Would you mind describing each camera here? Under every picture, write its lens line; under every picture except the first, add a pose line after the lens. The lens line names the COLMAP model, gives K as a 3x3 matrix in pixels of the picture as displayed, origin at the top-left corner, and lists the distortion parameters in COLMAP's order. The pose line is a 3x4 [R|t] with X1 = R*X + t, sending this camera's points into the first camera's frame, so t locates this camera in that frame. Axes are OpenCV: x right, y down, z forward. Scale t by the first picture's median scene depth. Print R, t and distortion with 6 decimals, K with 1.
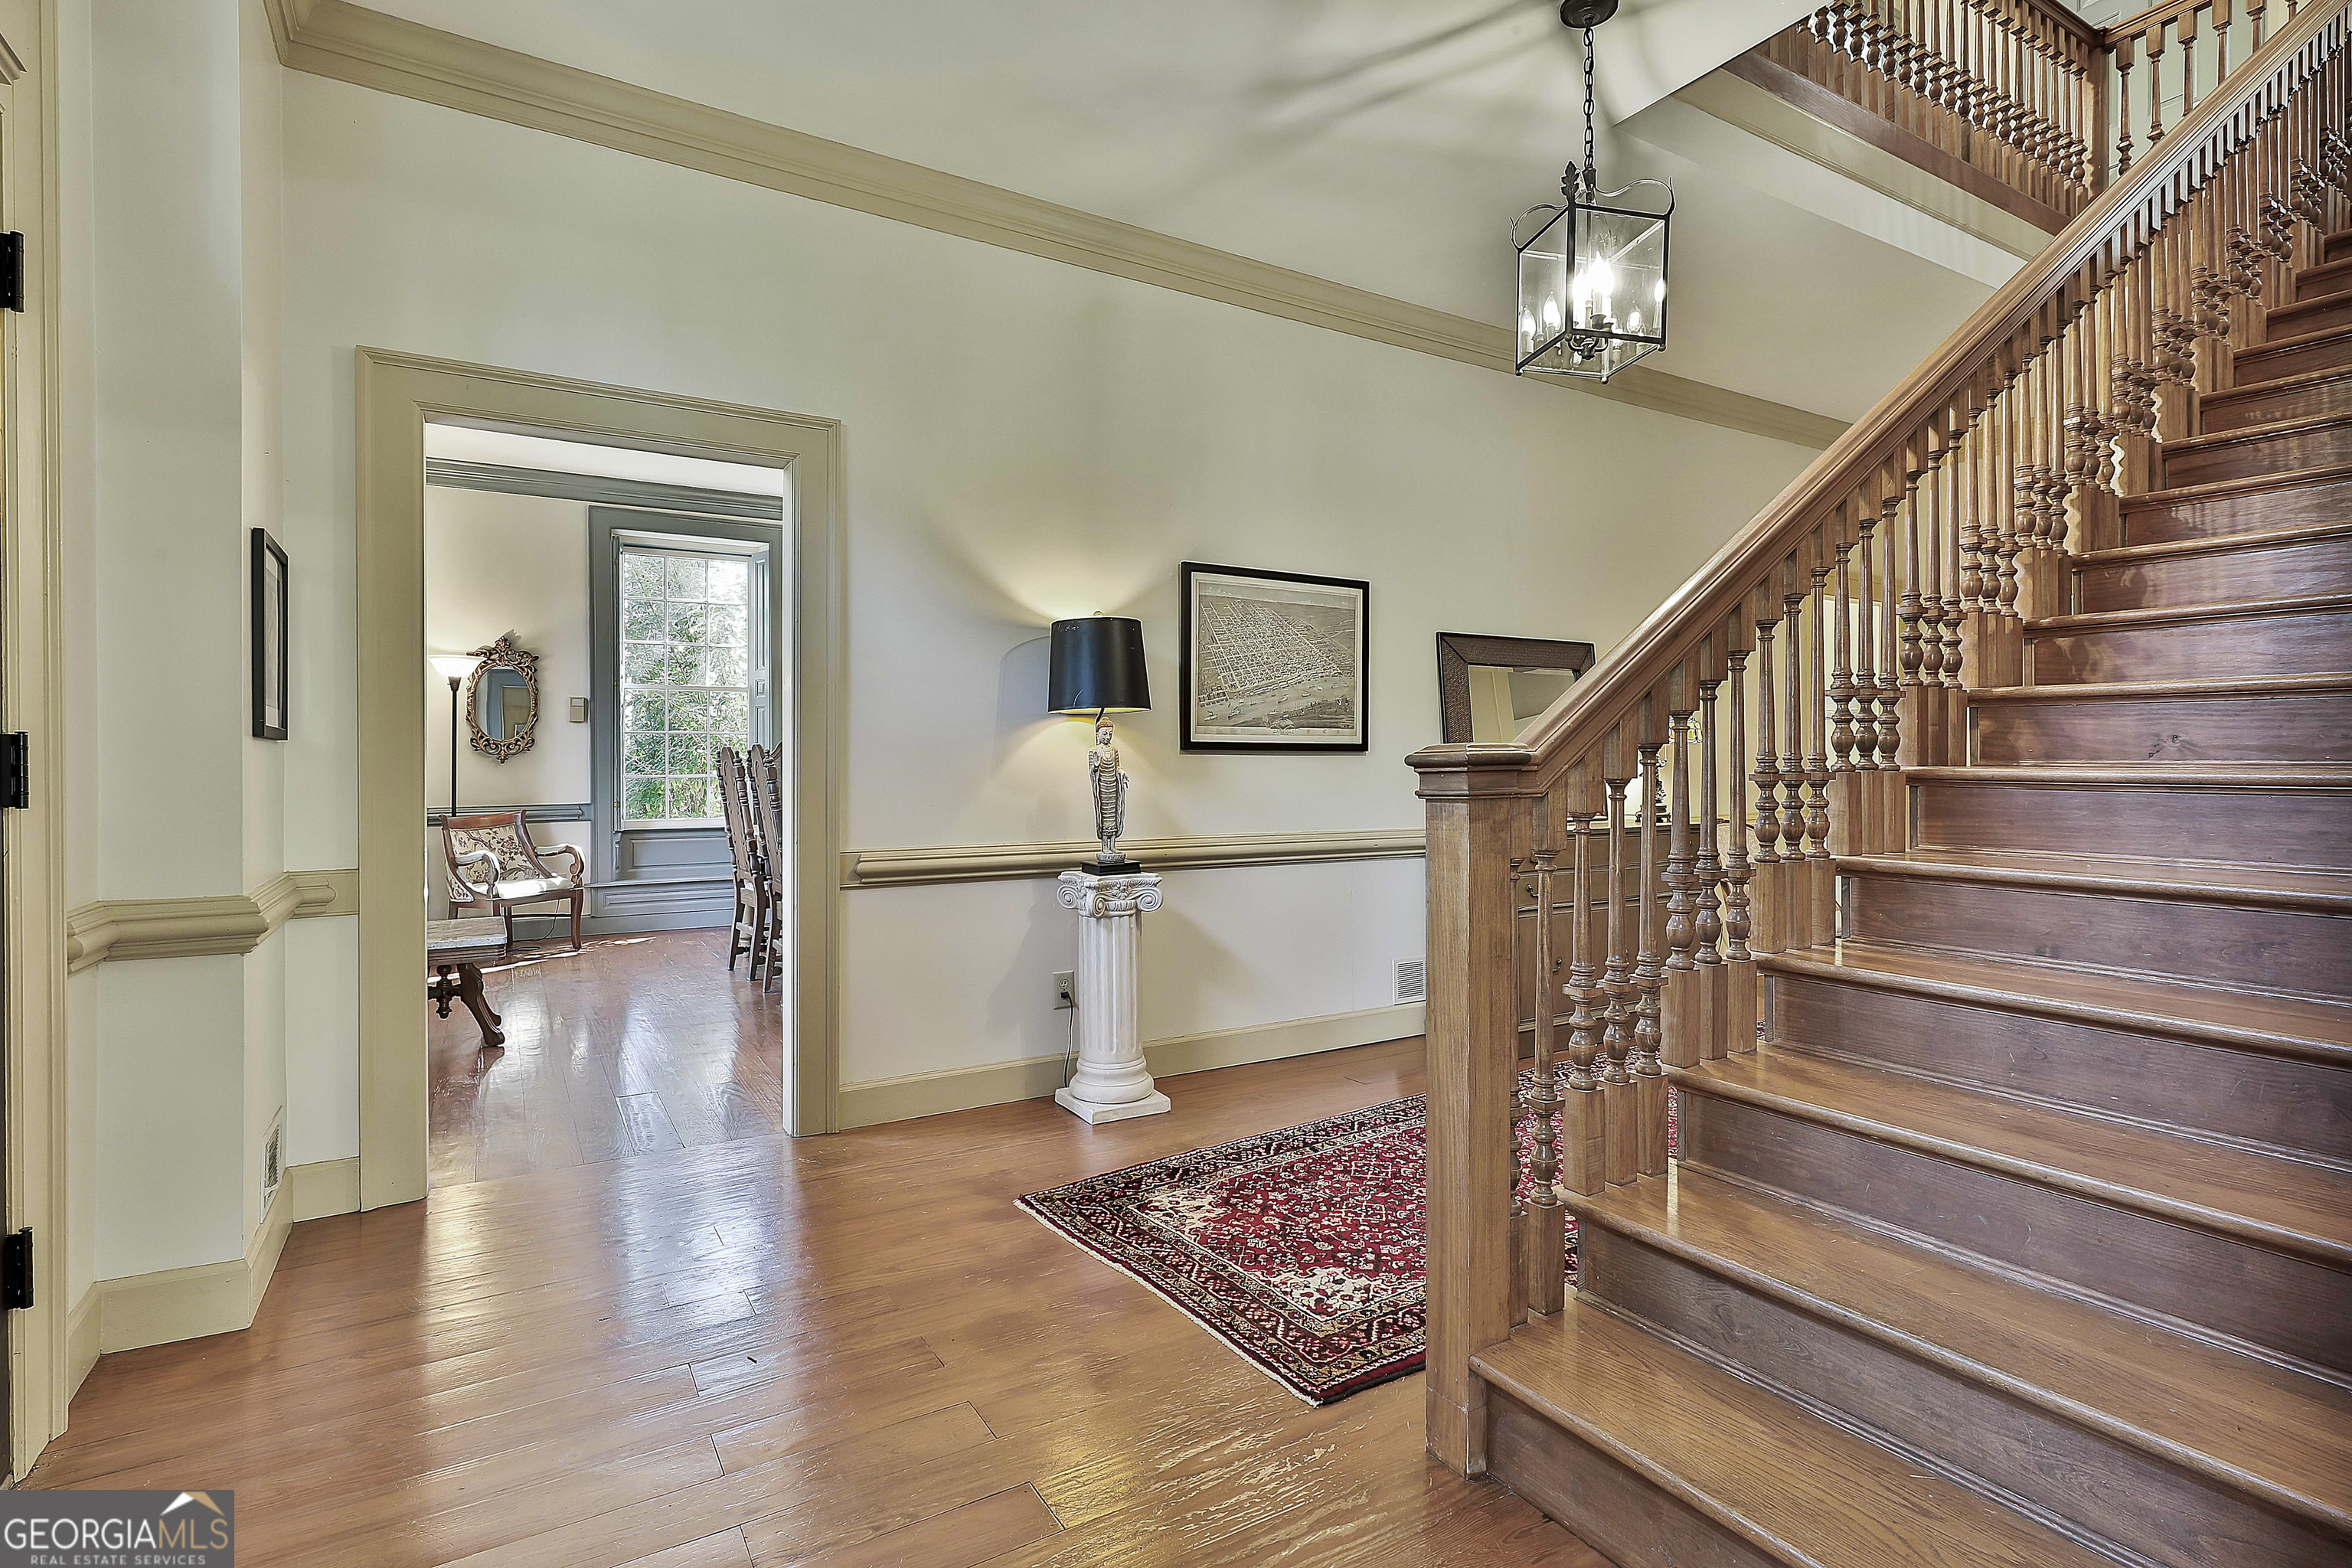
lens RADIAL K [[1132.5, 0, 1183.6], [0, 1132.5, 765.9], [0, 0, 1]] dist [-0.003159, -0.000304]
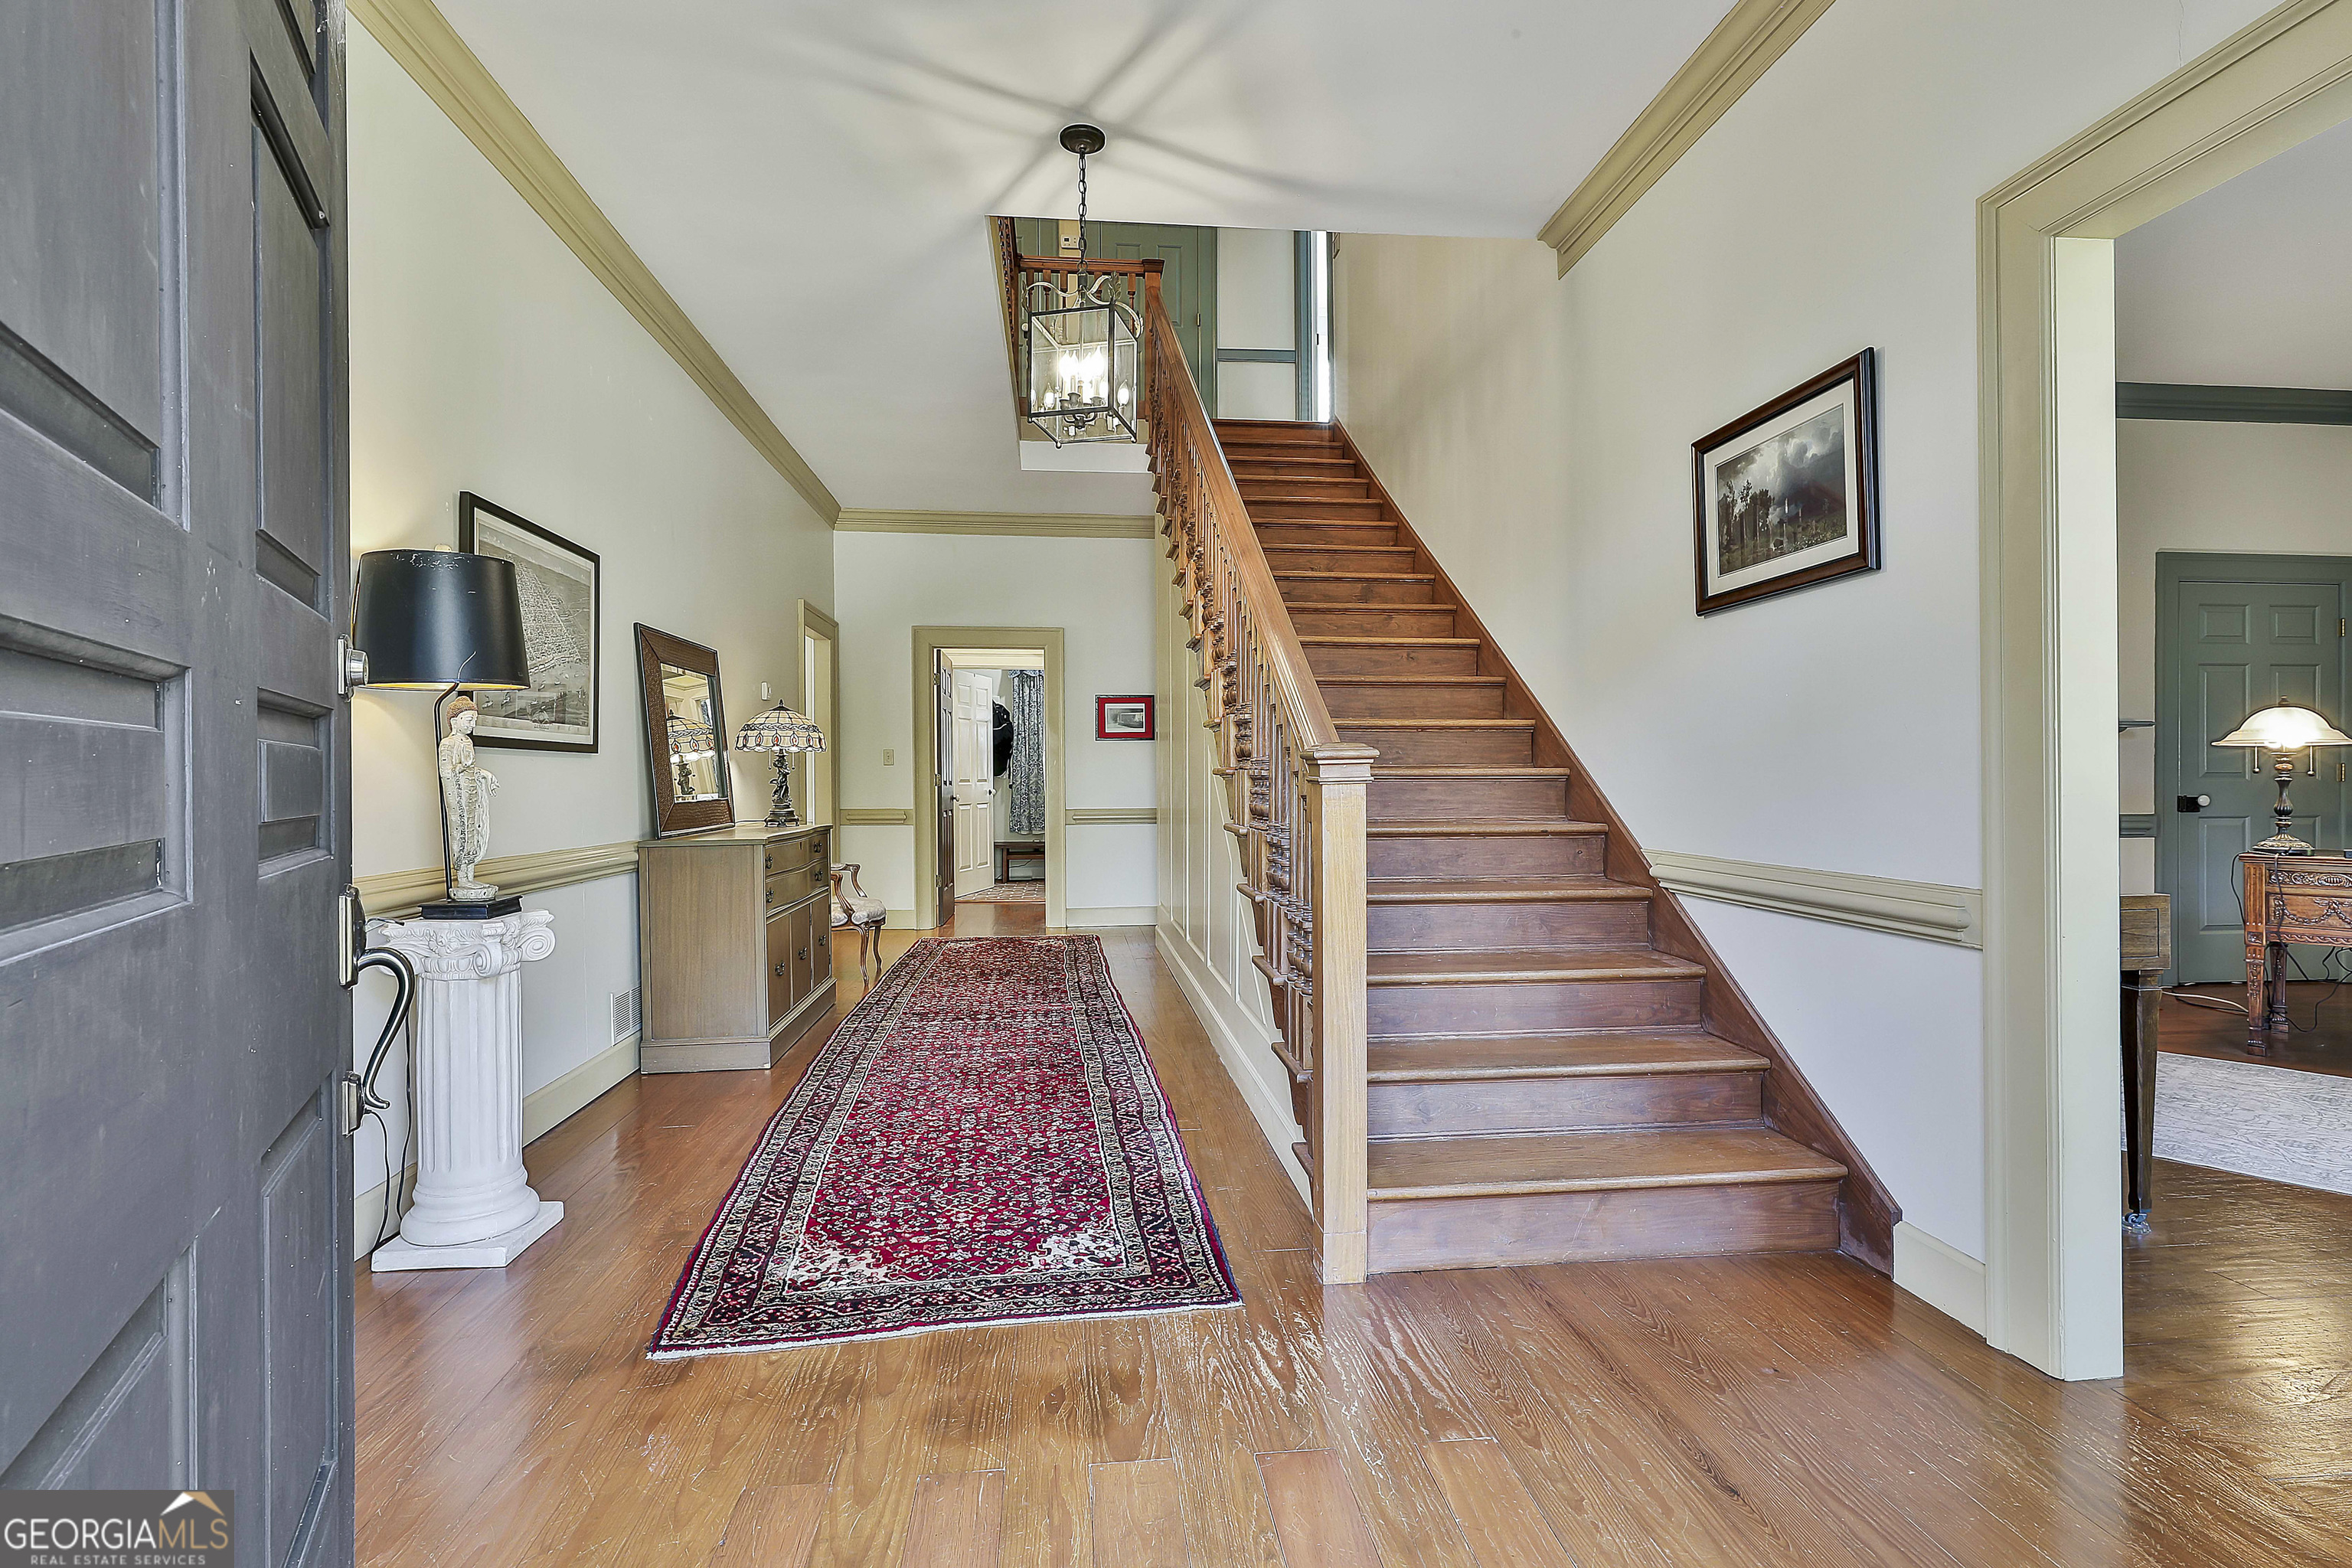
lens RADIAL K [[1132.5, 0, 1172.6], [0, 1132.5, 776.3], [0, 0, 1]] dist [-0.003159, -0.000304]
pose [[0.430927, -0.000741, 0.902387, -0.634515], [0.005955, 0.999980, -0.002023, 0.013066], [-0.902367, 0.006246, 0.430922, 0.362423]]
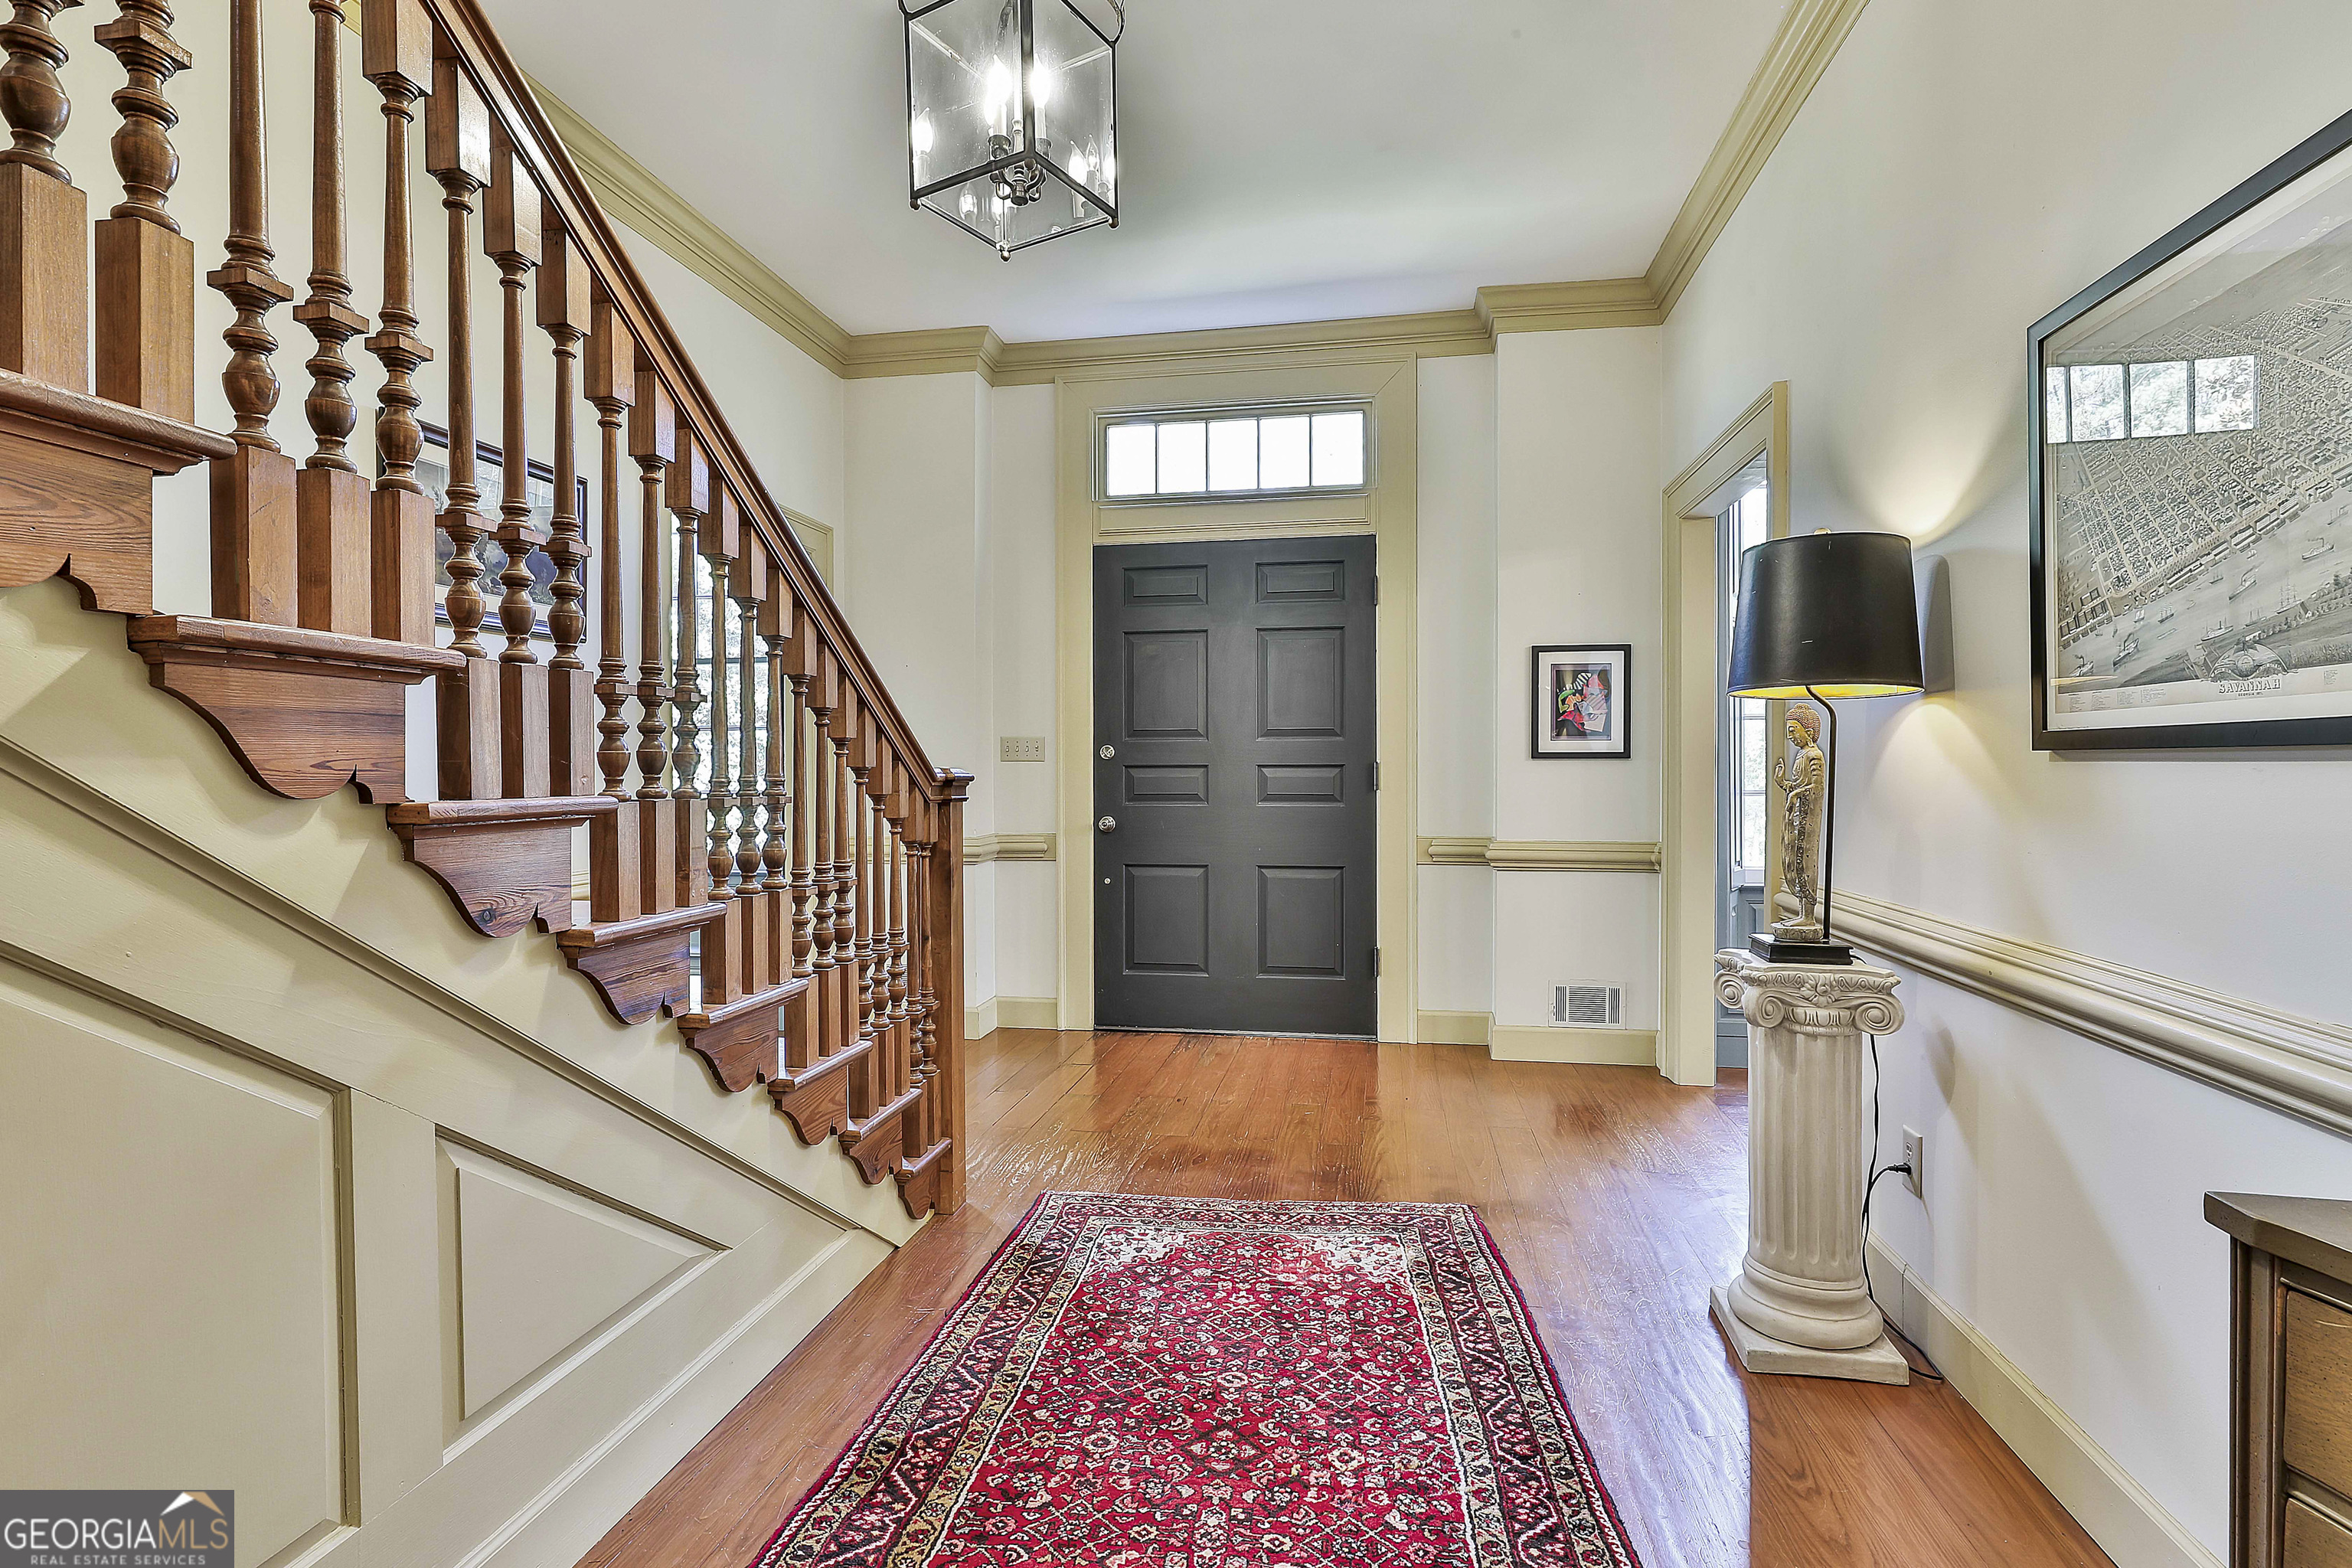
lens RADIAL K [[1132.5, 0, 1182.7], [0, 1132.5, 783.1], [0, 0, 1]] dist [-0.003159, -0.000304]
pose [[-0.658715, 0.012430, -0.752290, 0.753098], [0.003382, 0.999902, 0.013561, -0.012197], [0.752385, 0.006389, -0.658693, 1.413519]]
